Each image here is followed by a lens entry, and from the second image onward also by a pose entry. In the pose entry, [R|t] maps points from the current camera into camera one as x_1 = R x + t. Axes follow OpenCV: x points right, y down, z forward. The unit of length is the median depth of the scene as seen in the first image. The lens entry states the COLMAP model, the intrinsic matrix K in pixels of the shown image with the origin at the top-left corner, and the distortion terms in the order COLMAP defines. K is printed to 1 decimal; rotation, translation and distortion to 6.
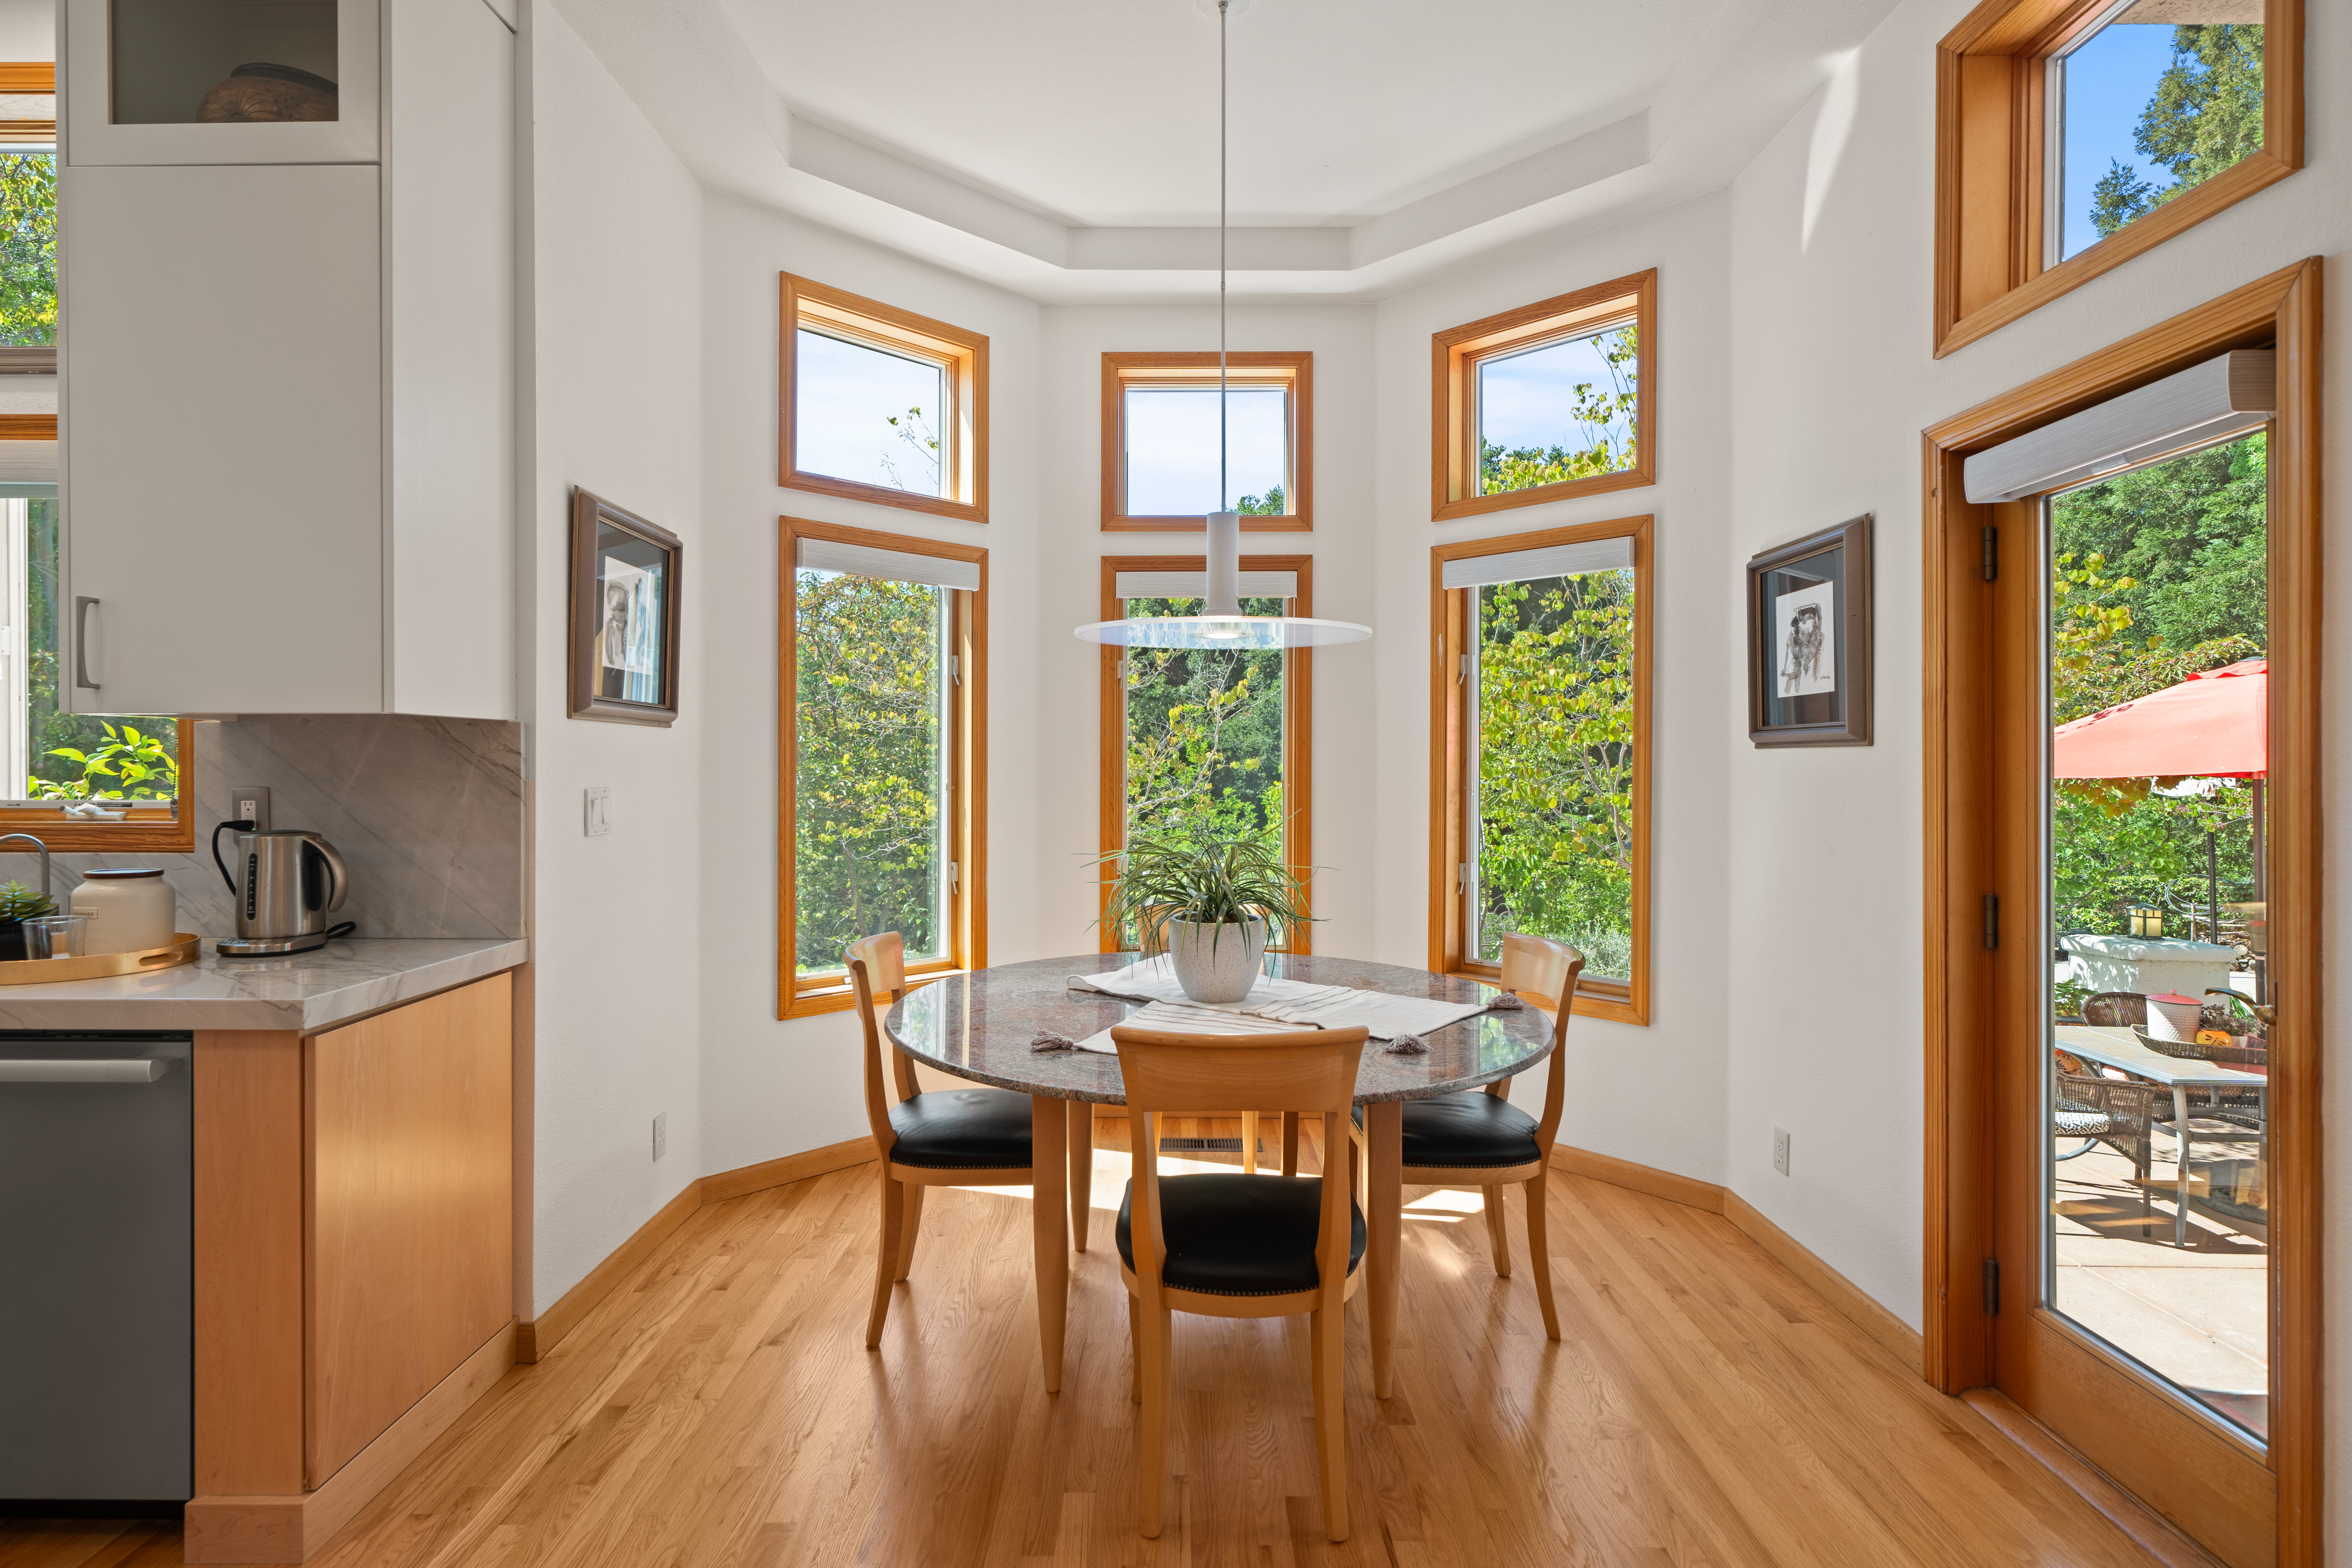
lens RADIAL K [[1157.7, 0, 1165.7], [0, 1157.7, 763.2], [0, 0, 1]] dist [0.004574, 0.000531]
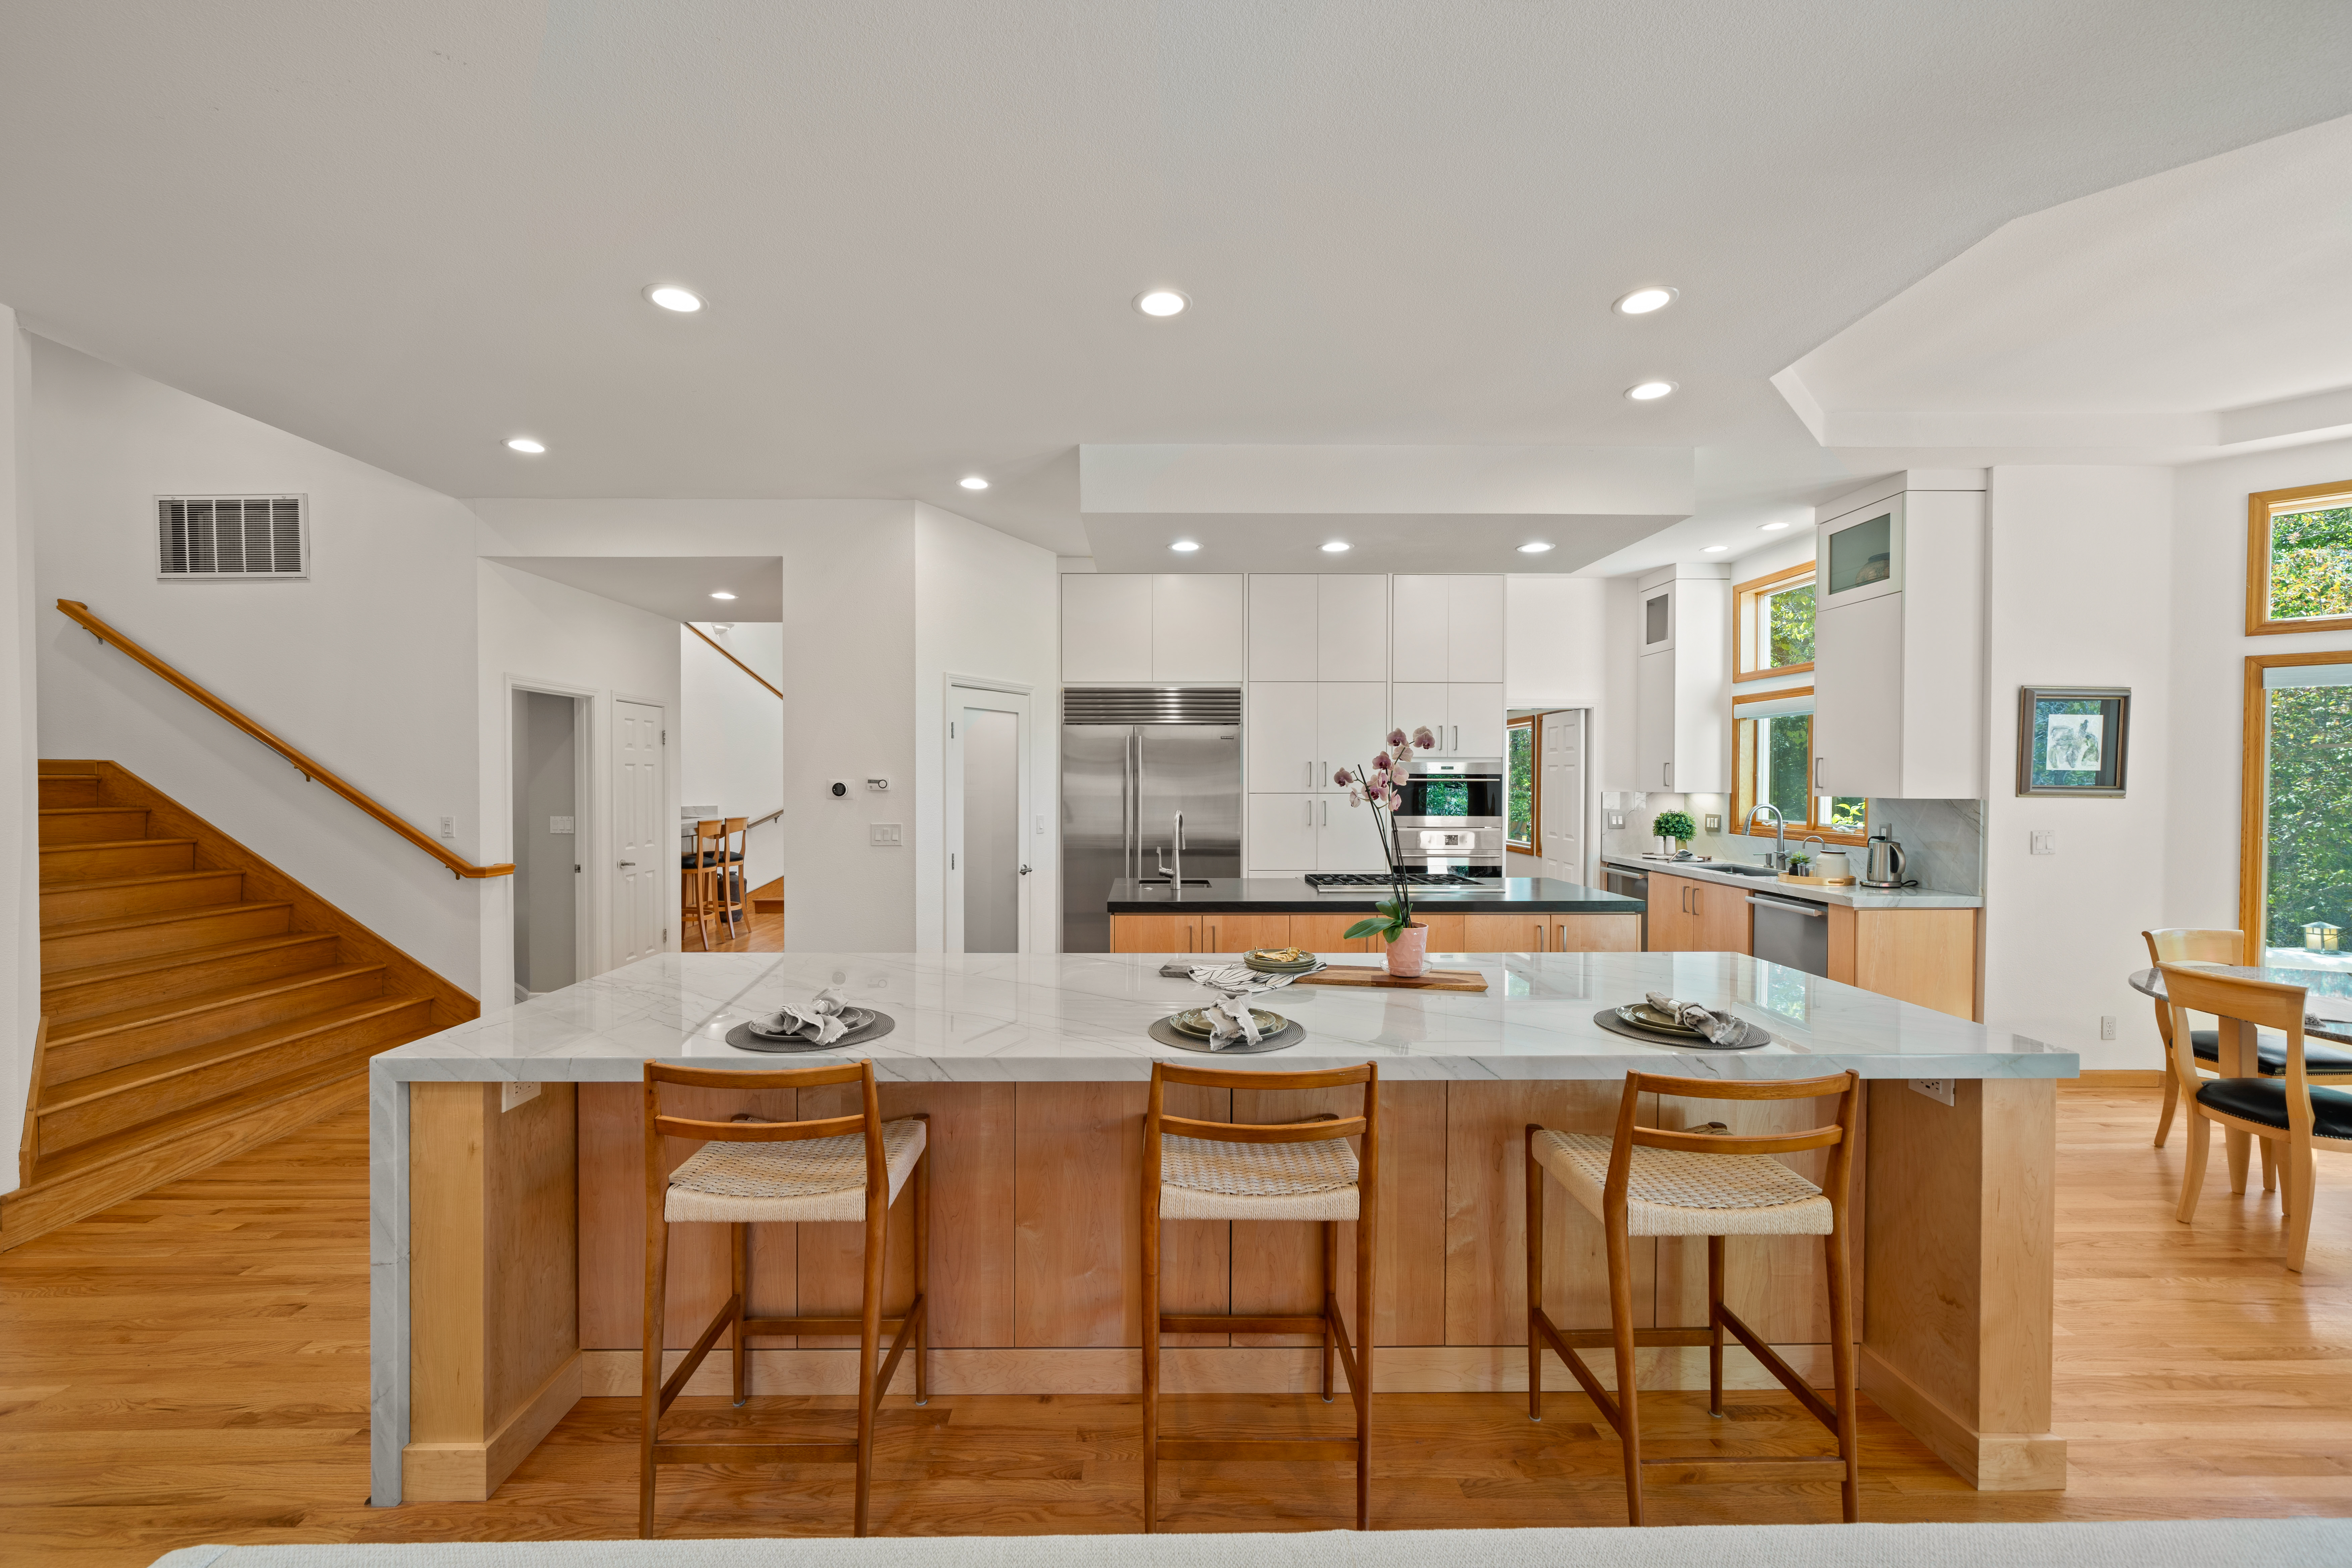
lens RADIAL K [[935.6, 0, 1162.0], [0, 935.6, 791.1], [0, 0, 1]] dist [-0.002840, -0.000447]
pose [[0.021293, 0.011633, -0.999706, 1.003522], [-0.004802, 0.999922, 0.011533, -0.054043], [0.999762, 0.004555, 0.021347, -0.512113]]
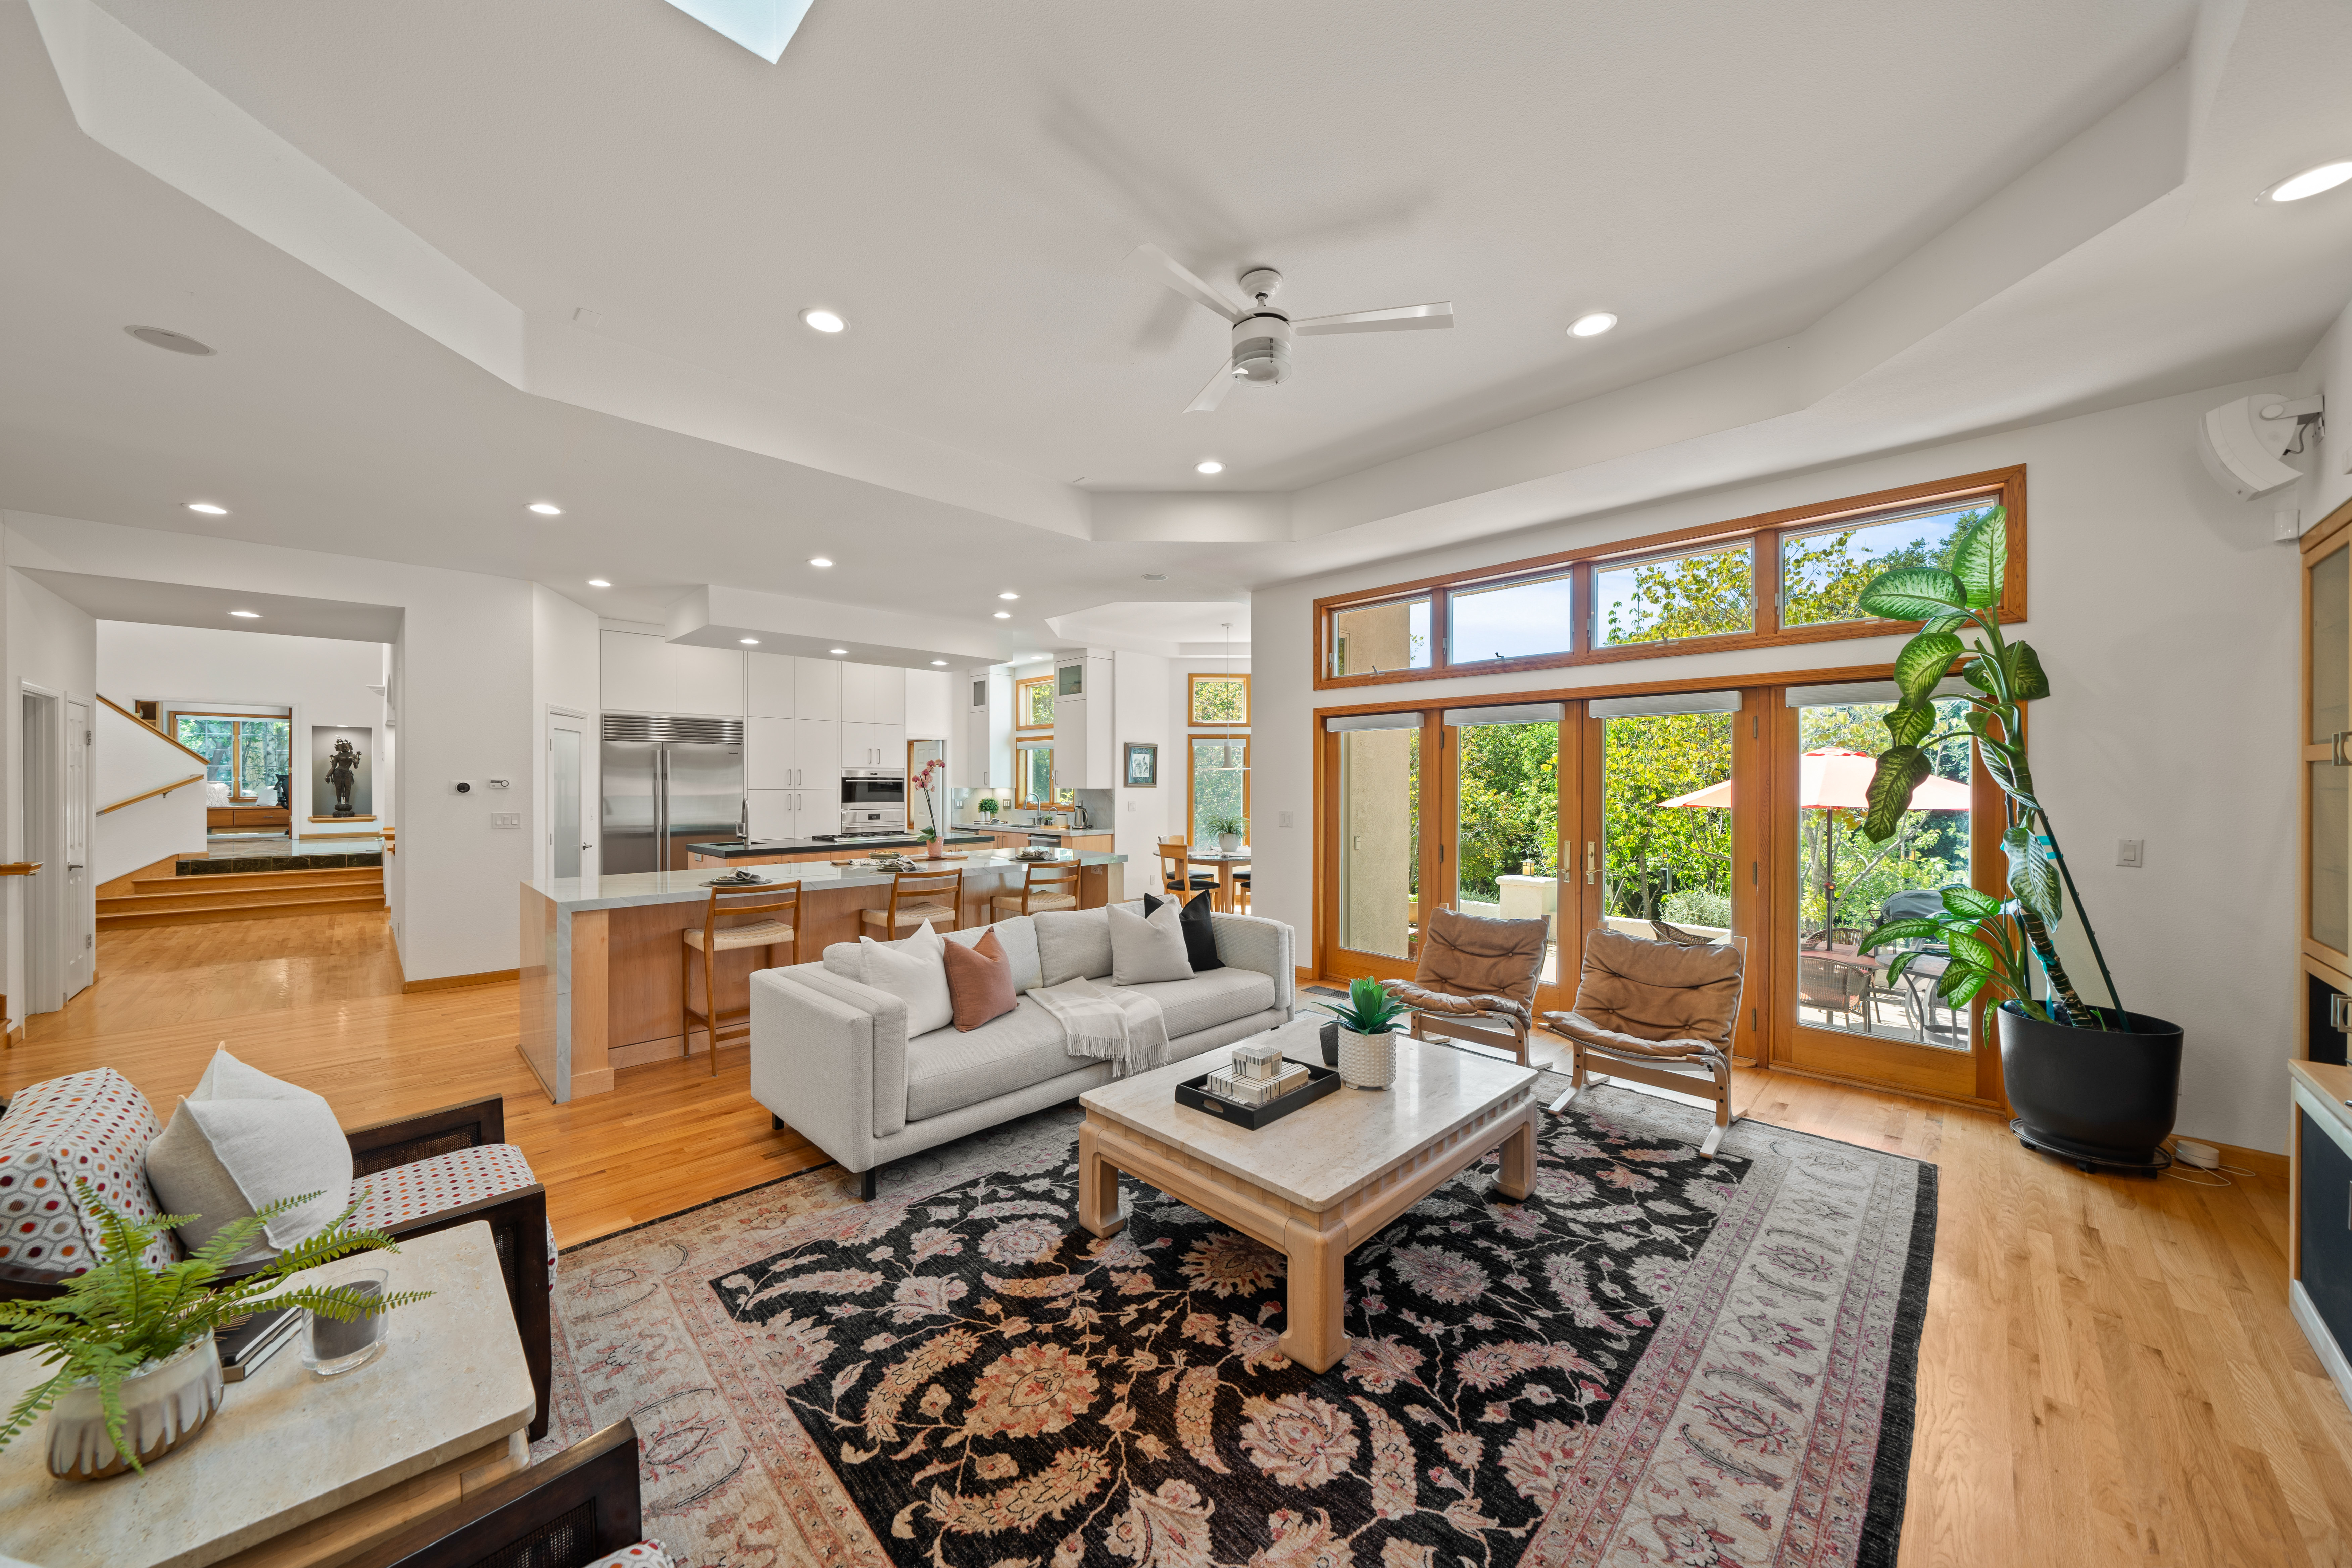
lens RADIAL K [[816.8, 0, 1165.5], [0, 816.8, 783.4], [0, 0, 1]] dist [-0.003956, -0.000069]
pose [[0.711881, -0.000954, -0.702300, 1.882470], [-0.001366, 0.999995, -0.002744, -0.041963], [0.702299, 0.002913, 0.711876, -1.257218]]
